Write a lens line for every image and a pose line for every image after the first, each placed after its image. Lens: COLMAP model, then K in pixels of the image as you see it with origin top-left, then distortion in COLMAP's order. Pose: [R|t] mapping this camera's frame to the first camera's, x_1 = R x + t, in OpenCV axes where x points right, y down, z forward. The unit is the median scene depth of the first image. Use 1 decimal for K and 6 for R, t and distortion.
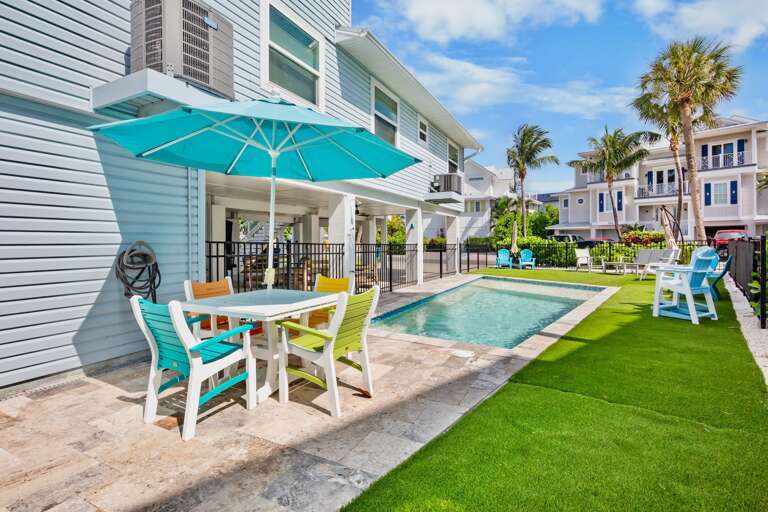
lens RADIAL K [[374.9, 0, 384.8], [0, 374.9, 244.5], [0, 0, 1]] dist [-0.004797, -0.000125]
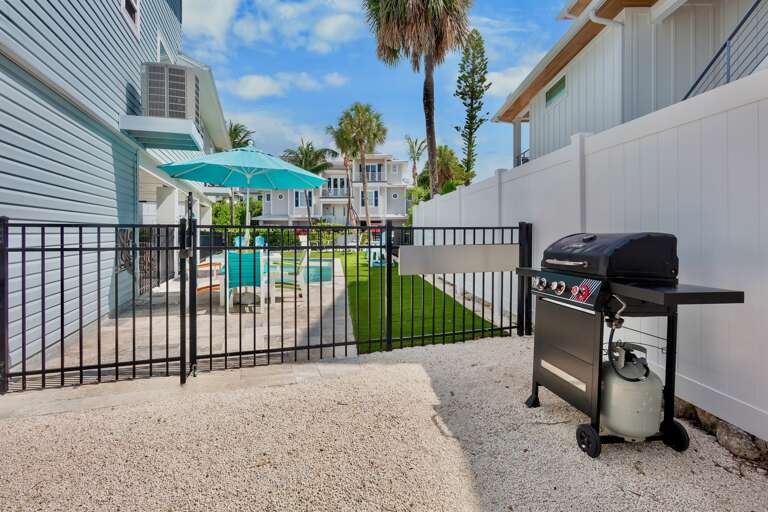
lens RADIAL K [[374.9, 0, 384.8], [0, 374.9, 244.5], [0, 0, 1]] dist [-0.004797, -0.000125]
pose [[0.697171, -0.021115, 0.716594, -0.130657], [0.002043, 0.999621, 0.027467, 0.004857], [-0.716902, -0.017685, 0.696949, -0.085928]]
